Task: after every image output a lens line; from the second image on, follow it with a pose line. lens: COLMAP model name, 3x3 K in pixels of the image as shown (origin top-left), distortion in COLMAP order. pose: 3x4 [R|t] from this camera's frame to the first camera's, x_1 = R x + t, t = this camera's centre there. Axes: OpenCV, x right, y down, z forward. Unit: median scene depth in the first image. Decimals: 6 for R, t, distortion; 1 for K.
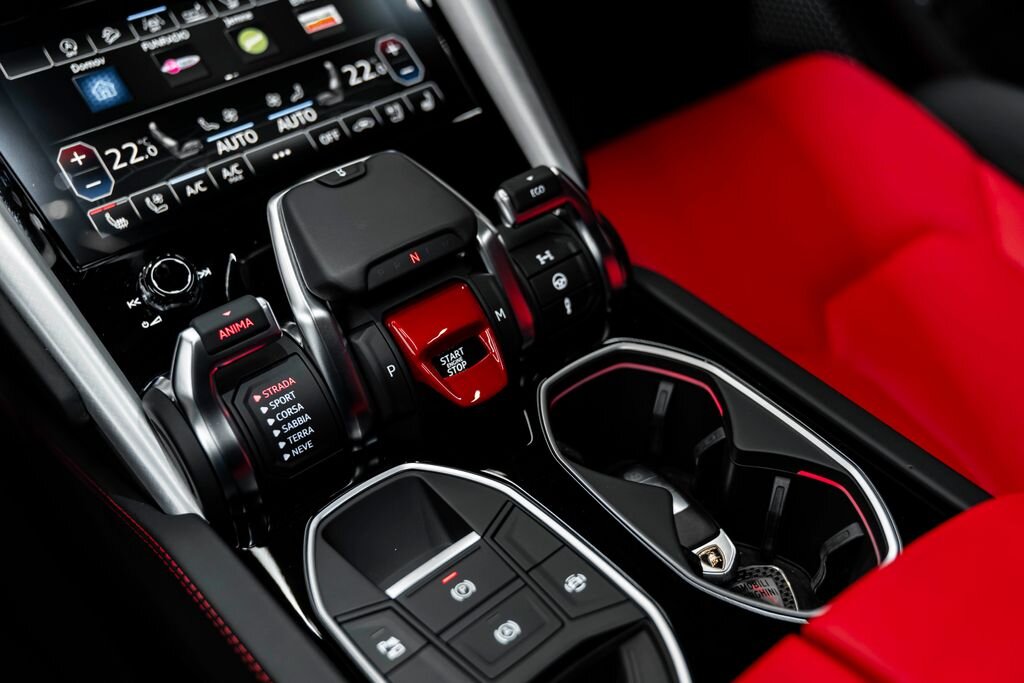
lens RADIAL K [[1089.9, 0, 509.1], [0, 1089.9, 340.6], [0, 0, 1]] dist [0.009331, 0.000000]
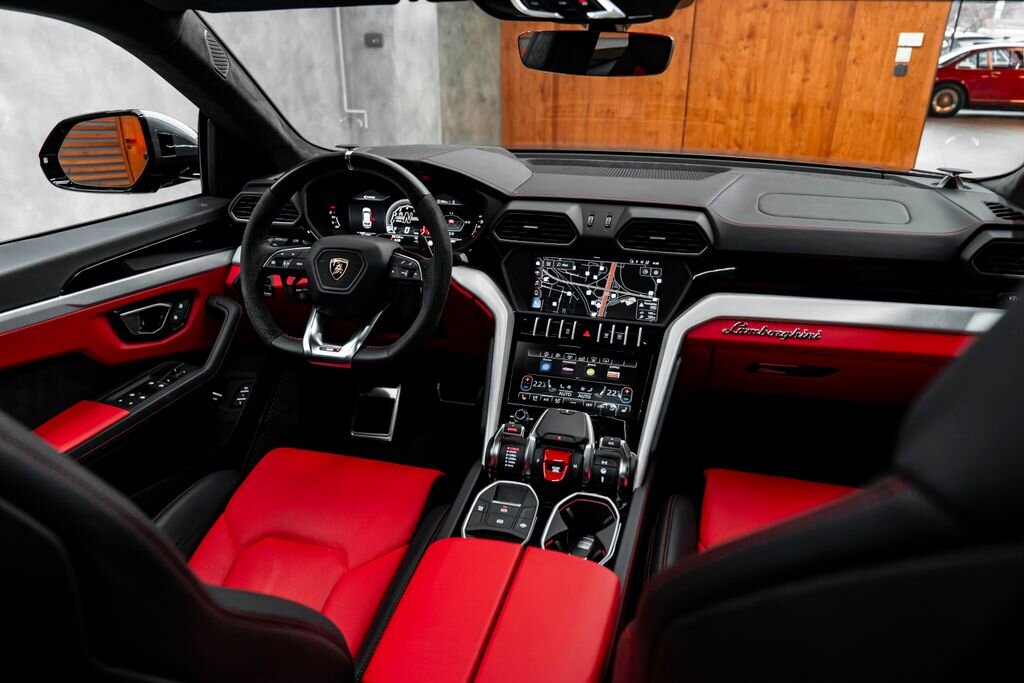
lens RADIAL K [[699.2, 0, 511.3], [0, 699.2, 342.0], [0, 0, 1]] dist [-0.030903, 0.019293]
pose [[0.581603, 0.352037, -0.733354, 1.278146], [-0.523864, 0.851776, -0.006577, -0.224547], [0.622338, 0.388003, 0.679815, -0.727678]]
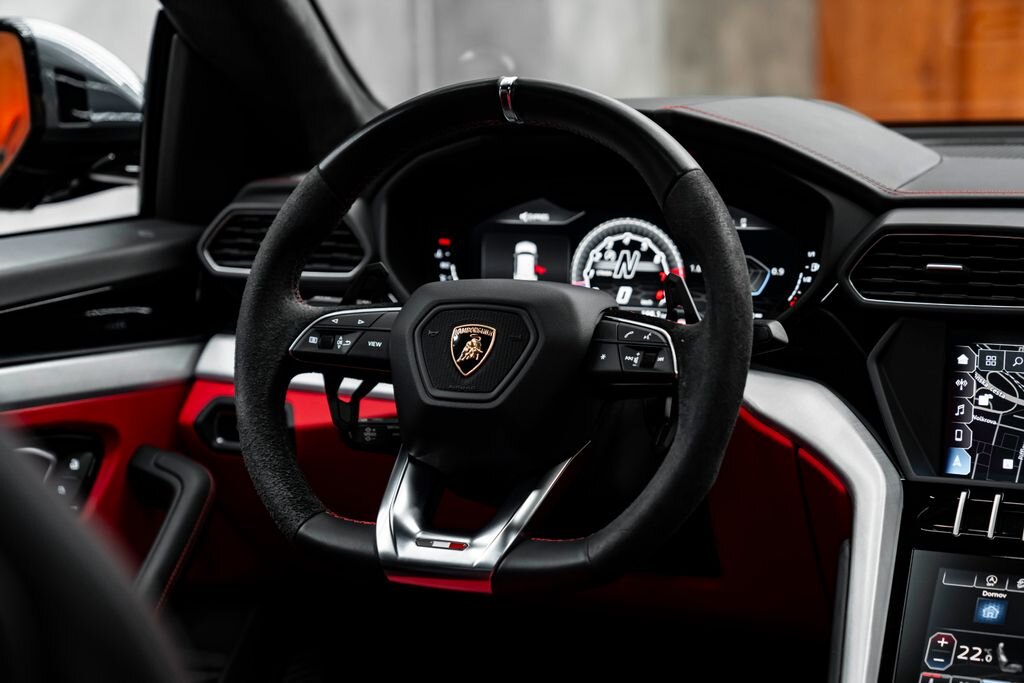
lens RADIAL K [[1908.6, 0, 511.4], [0, 1908.6, 342.2], [0, 0, 1]] dist [-0.031830, 0.000000]
pose [[0.443422, 0.180638, -0.877922, 1.461135], [-0.552770, 0.826147, -0.109208, 0.095505], [0.705565, 0.533714, 0.466183, -0.781635]]
